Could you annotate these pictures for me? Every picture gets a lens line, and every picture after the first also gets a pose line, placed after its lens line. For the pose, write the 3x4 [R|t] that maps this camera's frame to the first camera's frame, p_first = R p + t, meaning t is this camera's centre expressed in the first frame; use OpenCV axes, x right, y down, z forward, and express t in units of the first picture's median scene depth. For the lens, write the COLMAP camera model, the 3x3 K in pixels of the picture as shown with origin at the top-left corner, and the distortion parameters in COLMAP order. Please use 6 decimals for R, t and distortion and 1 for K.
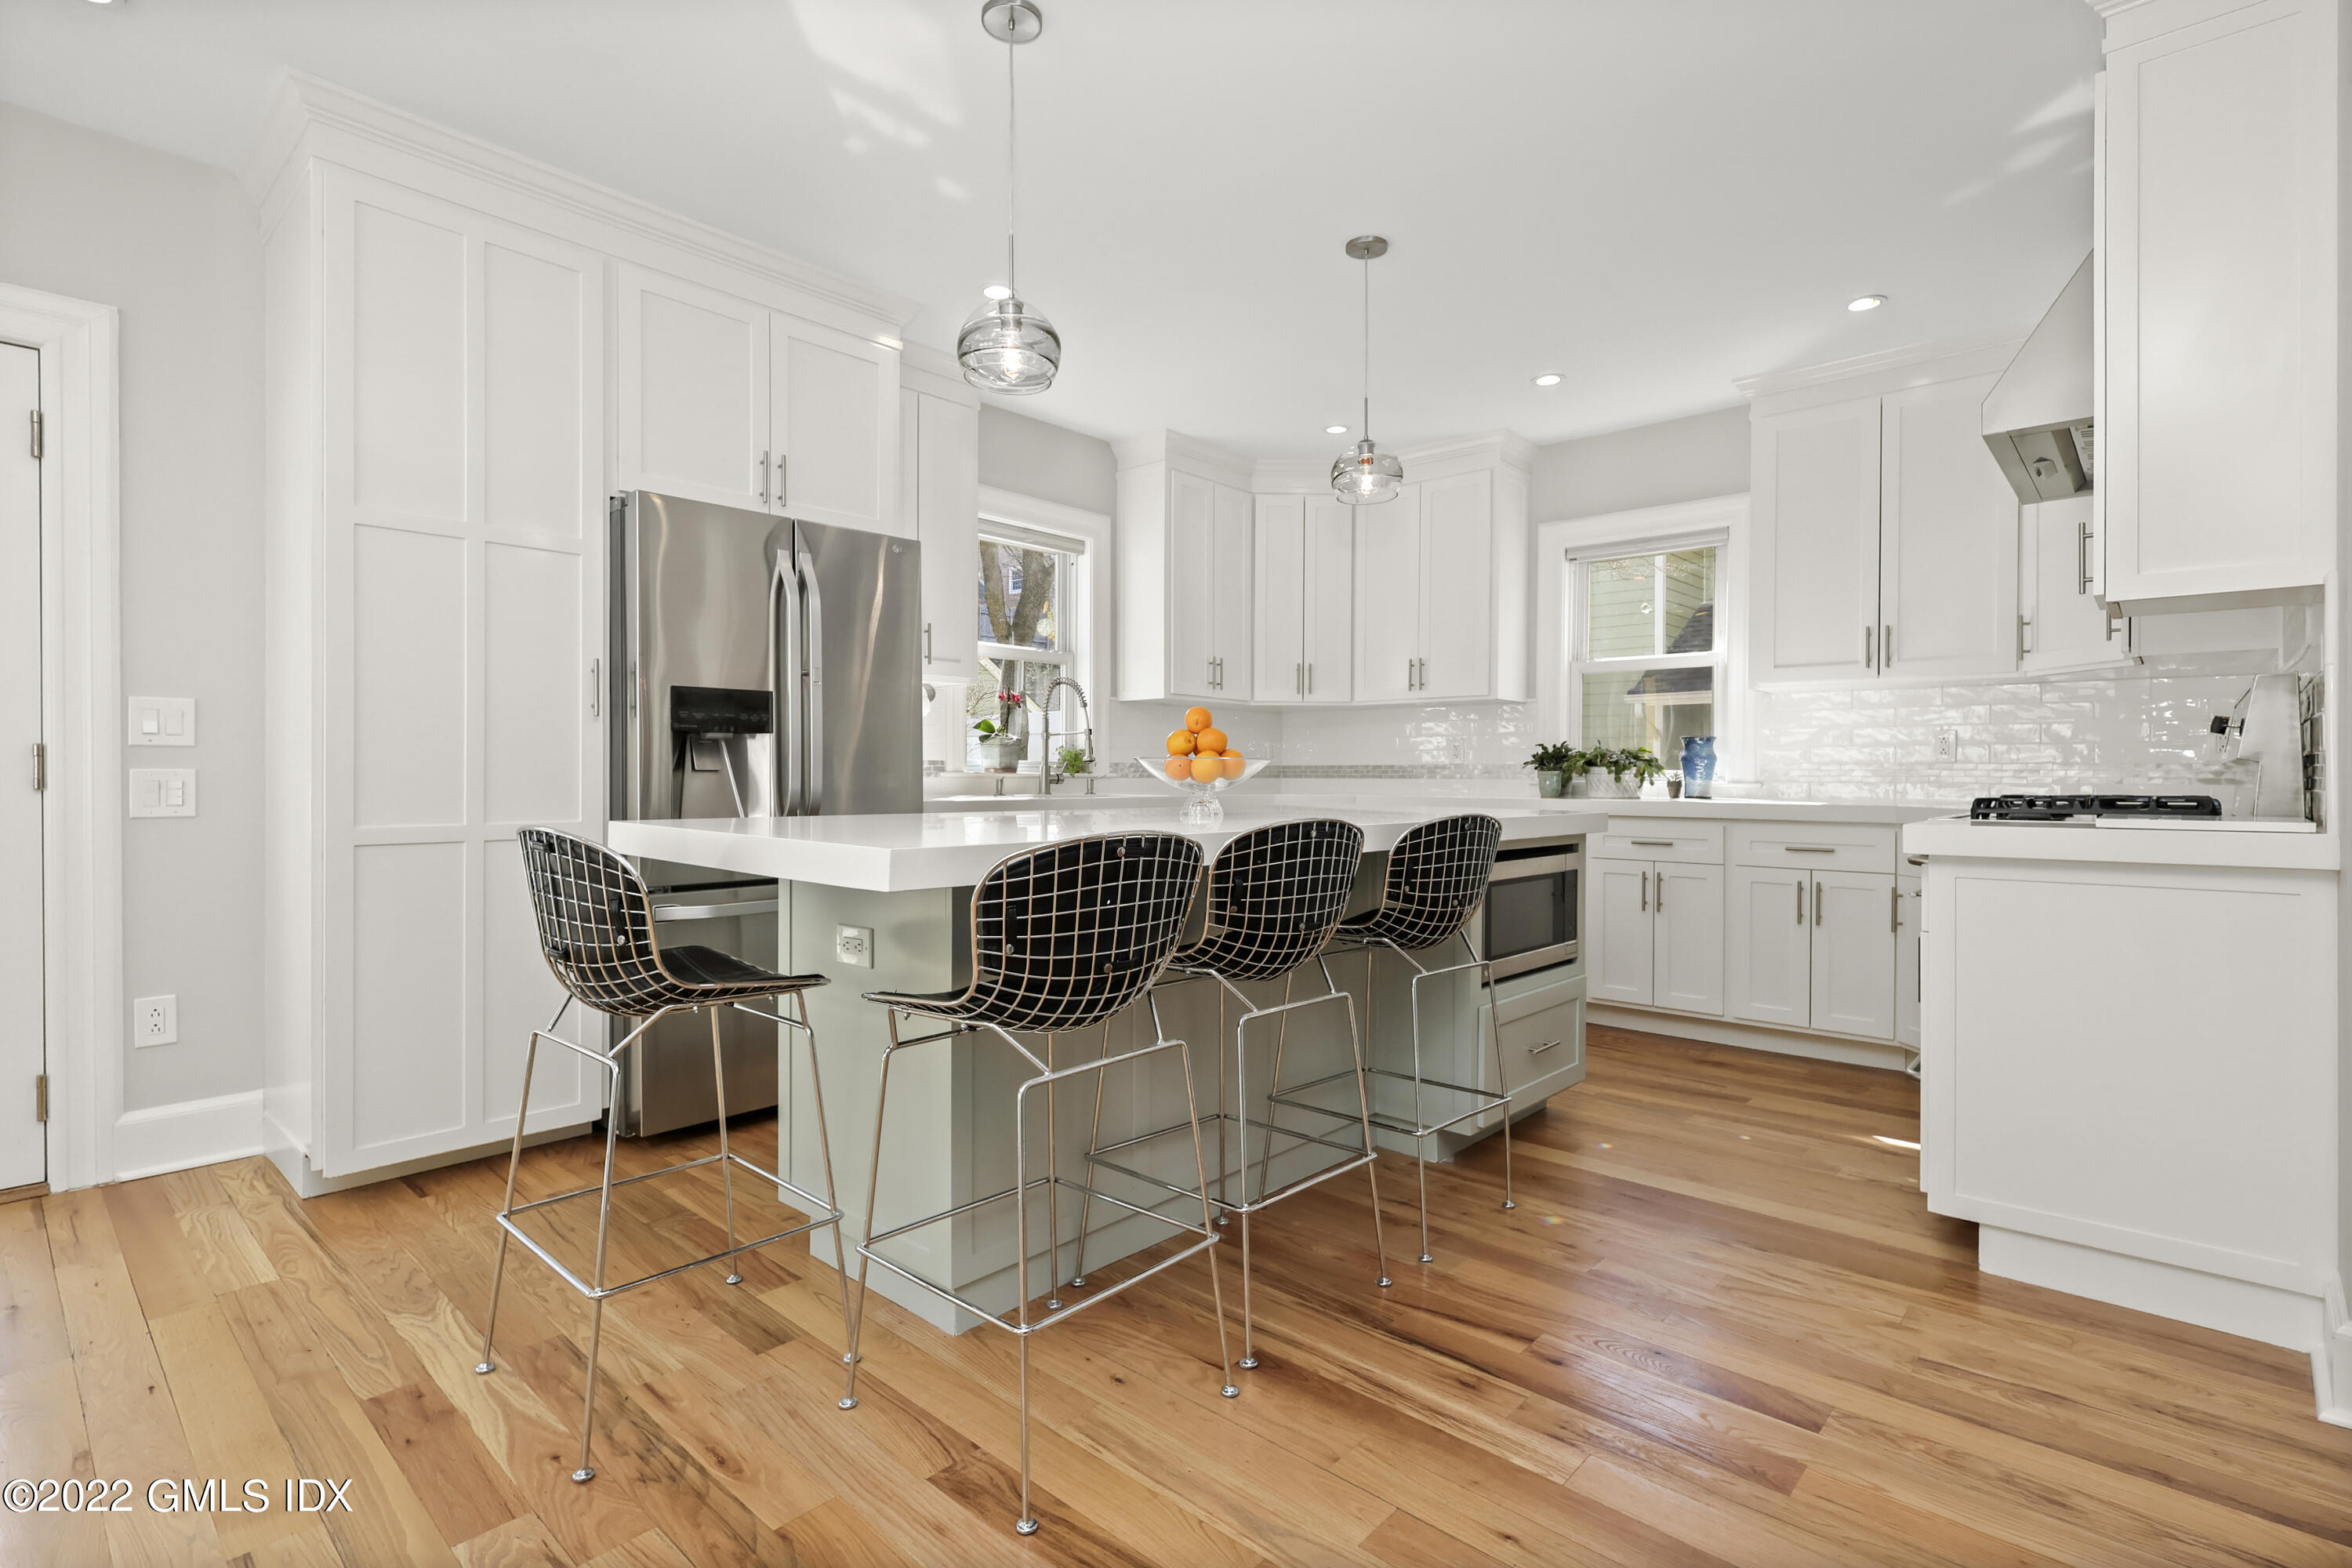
lens RADIAL K [[1096.0, 0, 1179.7], [0, 1096.0, 773.1], [0, 0, 1]] dist [-0.000178, 0.000064]
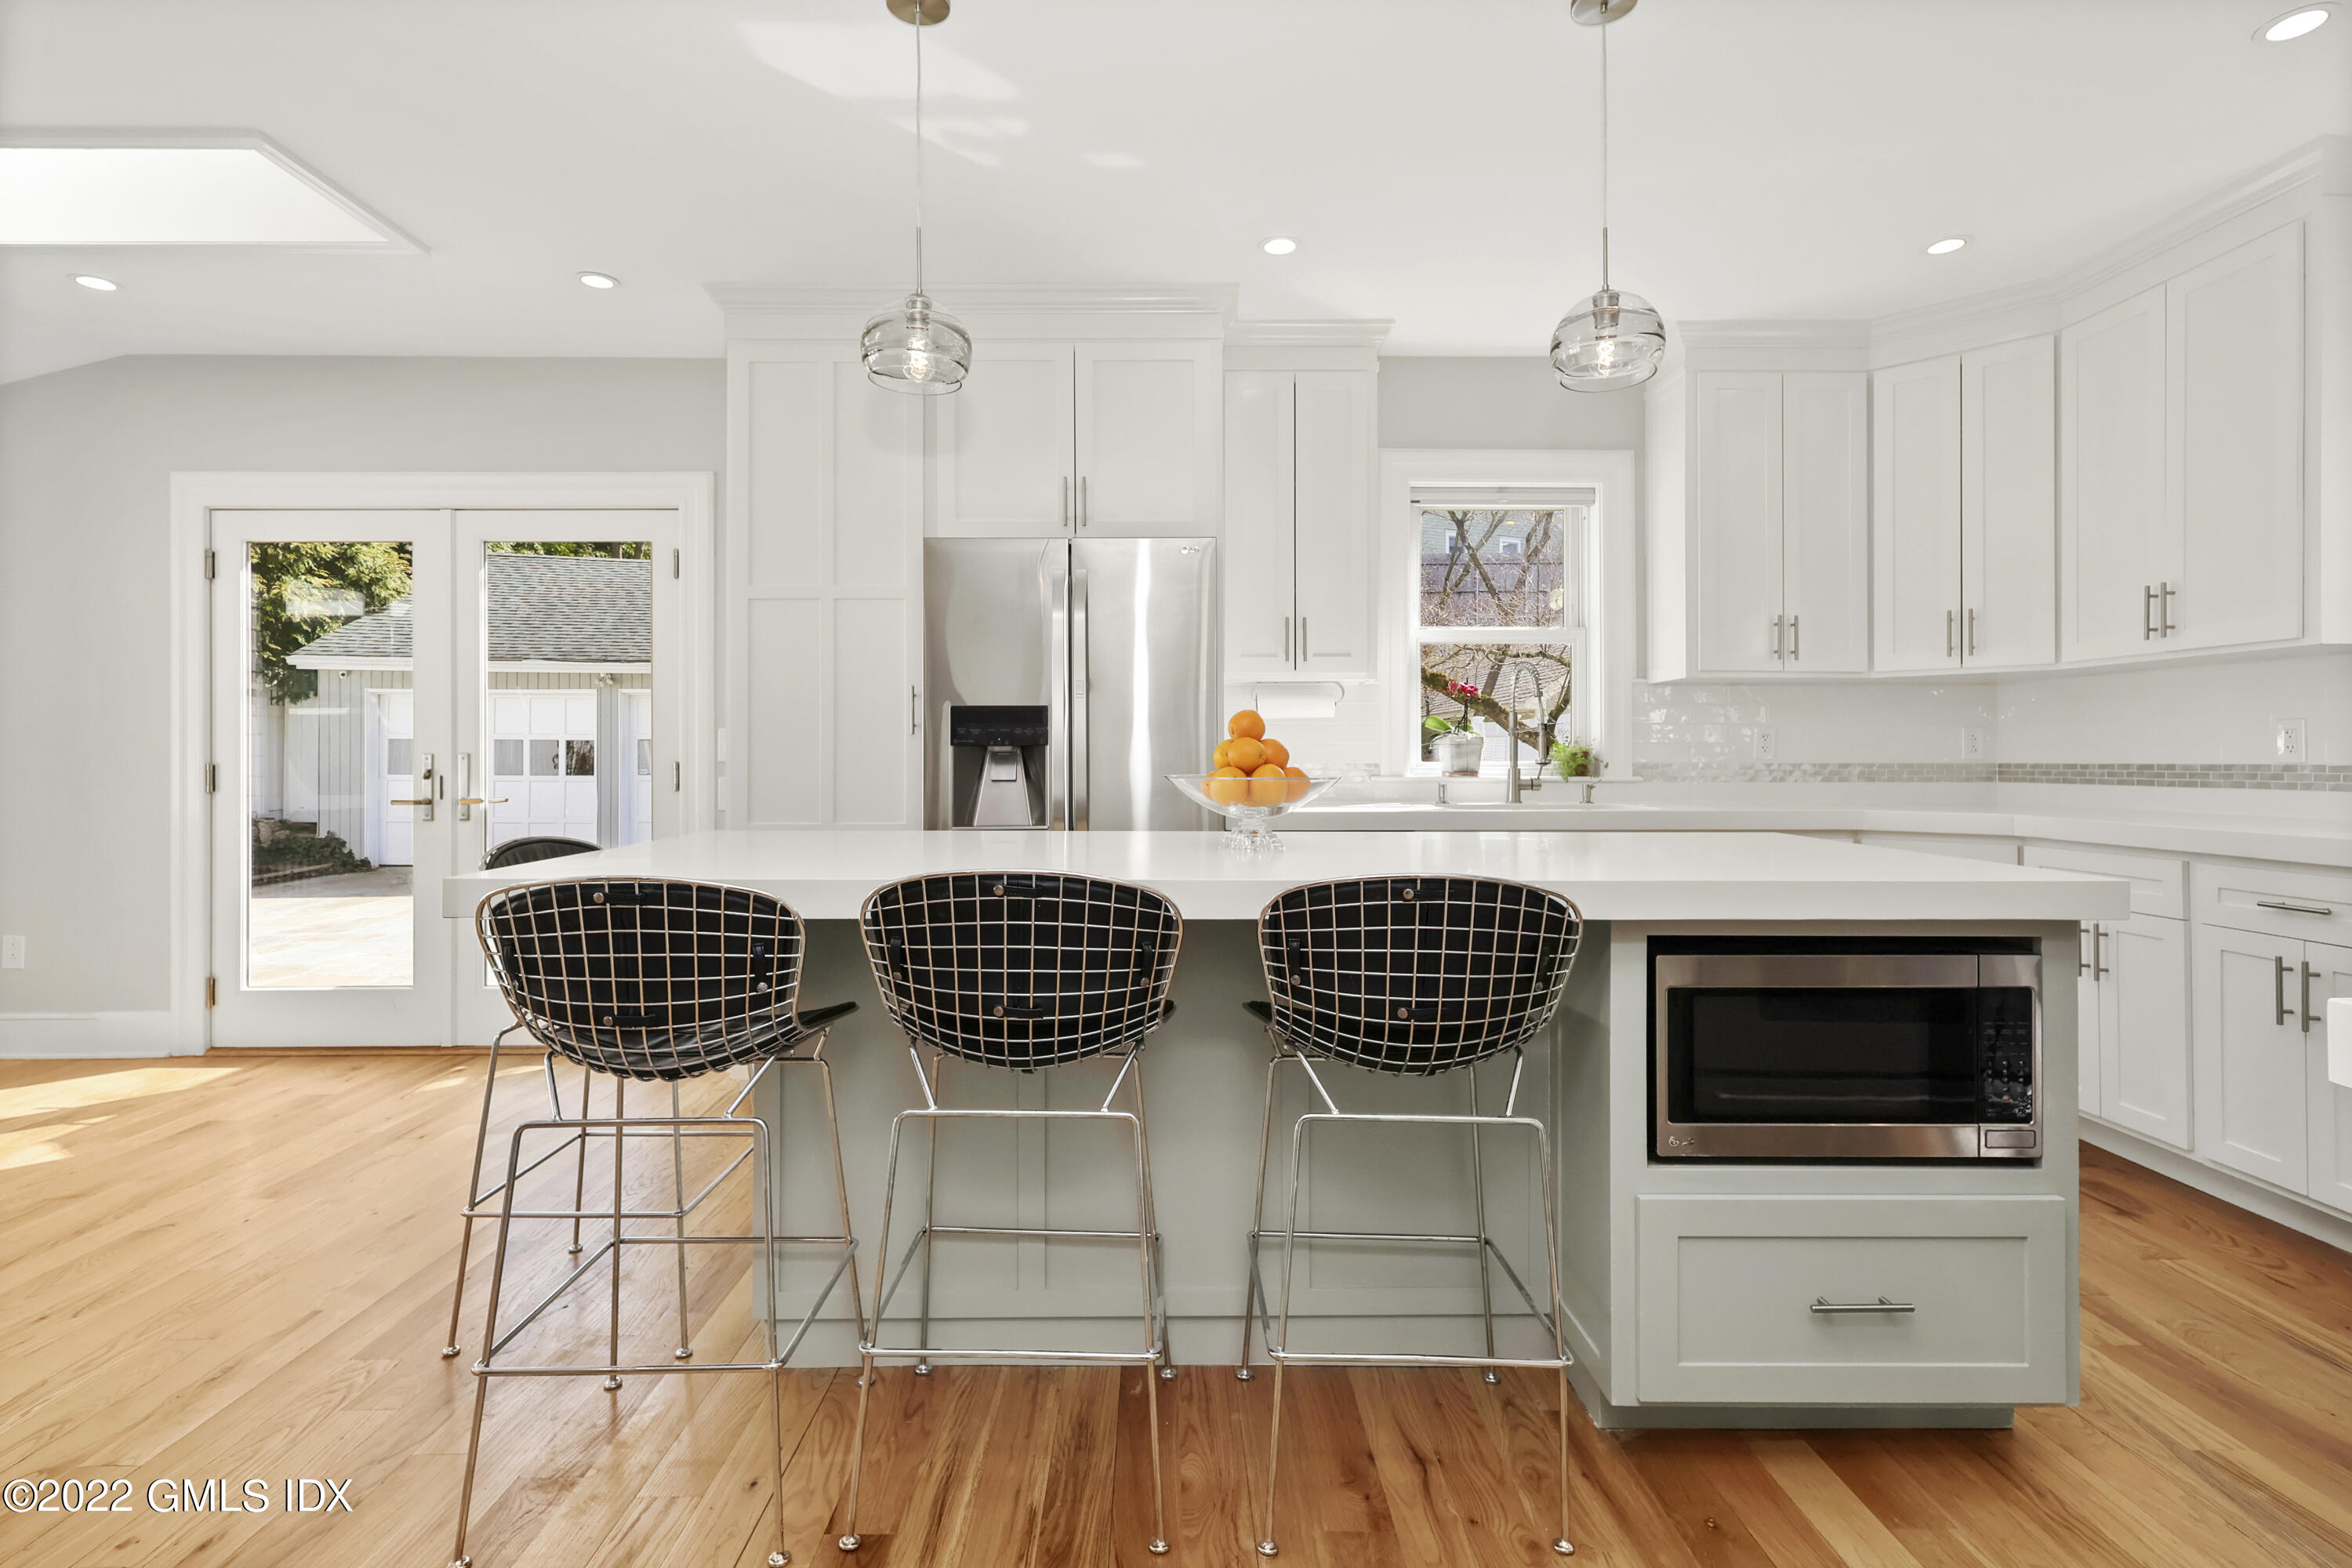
lens RADIAL K [[1102.9, 0, 1169.8], [0, 1102.9, 748.6], [0, 0, 1]] dist [0.003450, 0.000190]
pose [[0.678890, -0.010169, -0.734169, 0.479734], [0.003701, 0.999939, -0.010428, -0.021338], [0.734230, 0.004362, 0.678886, 0.358611]]
